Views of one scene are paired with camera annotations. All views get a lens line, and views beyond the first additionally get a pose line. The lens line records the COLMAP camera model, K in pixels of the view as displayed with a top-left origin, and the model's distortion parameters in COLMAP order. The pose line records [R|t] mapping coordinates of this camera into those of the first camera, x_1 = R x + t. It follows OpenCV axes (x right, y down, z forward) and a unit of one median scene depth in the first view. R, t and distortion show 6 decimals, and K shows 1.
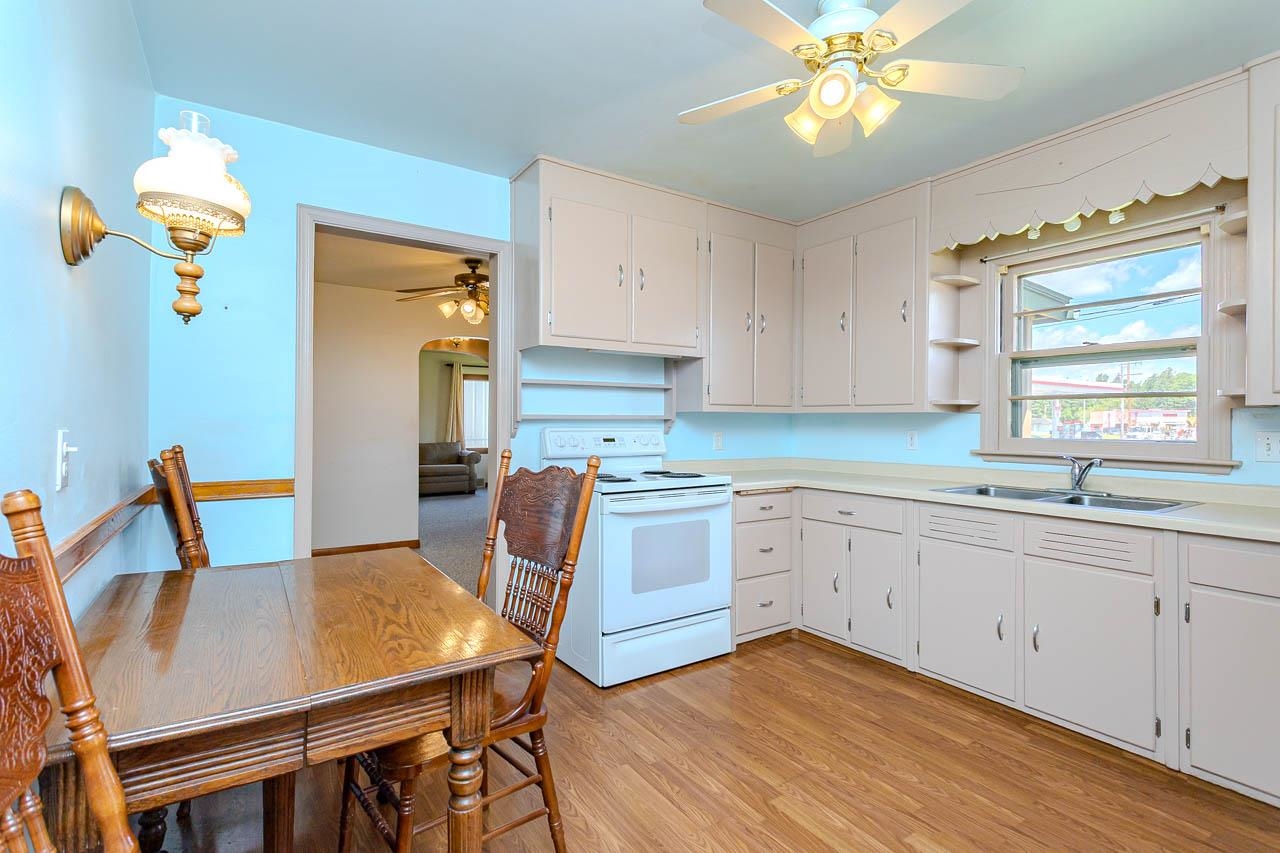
lens RADIAL K [[613.3, 0, 638.1], [0, 613.3, 424.8], [0, 0, 1]] dist [0.004740, 0.000455]
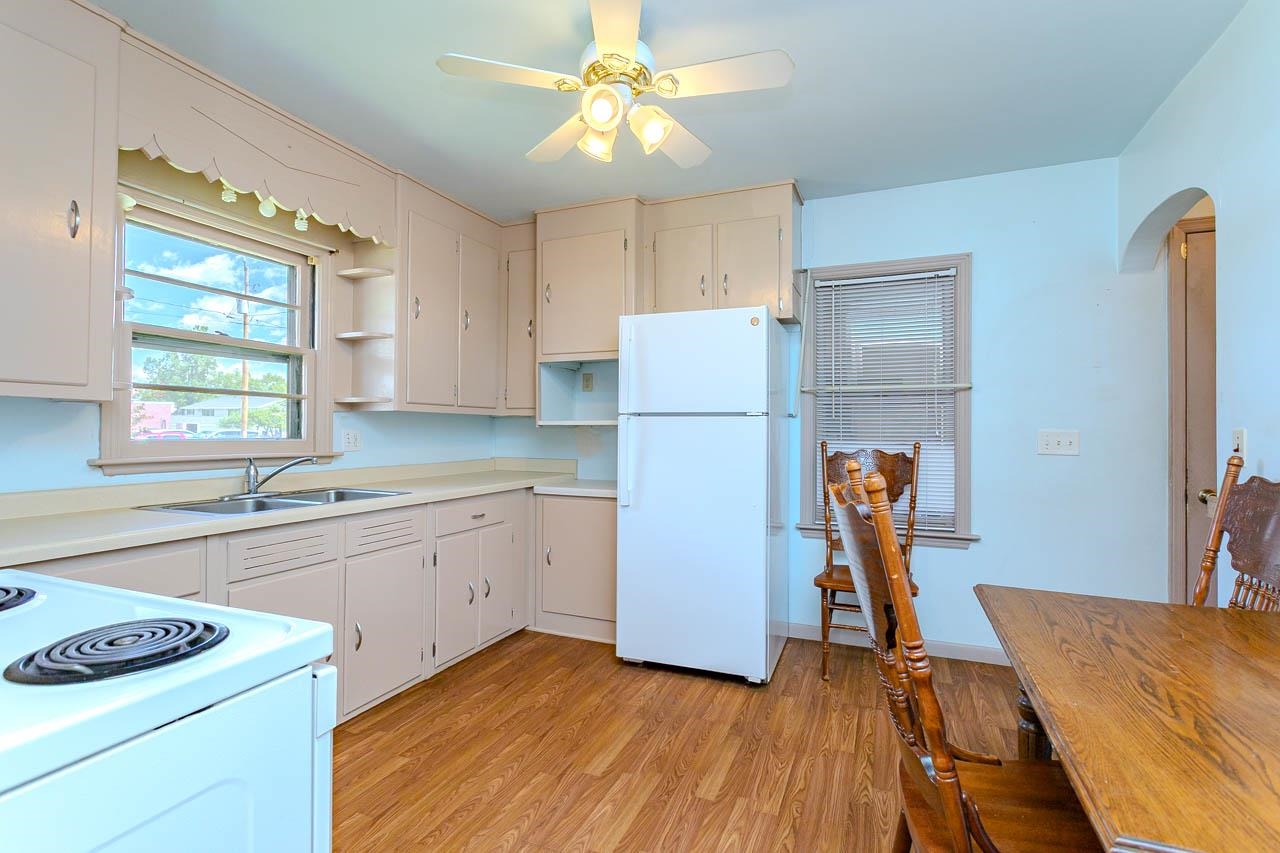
lens RADIAL K [[613.3, 0, 635.0], [0, 613.3, 424.2], [0, 0, 1]] dist [0.004740, 0.000455]
pose [[-0.563711, 0.001733, 0.825970, -0.474909], [-0.006283, 0.999960, -0.006386, 0.005322], [-0.825948, -0.008790, -0.563677, 1.317955]]
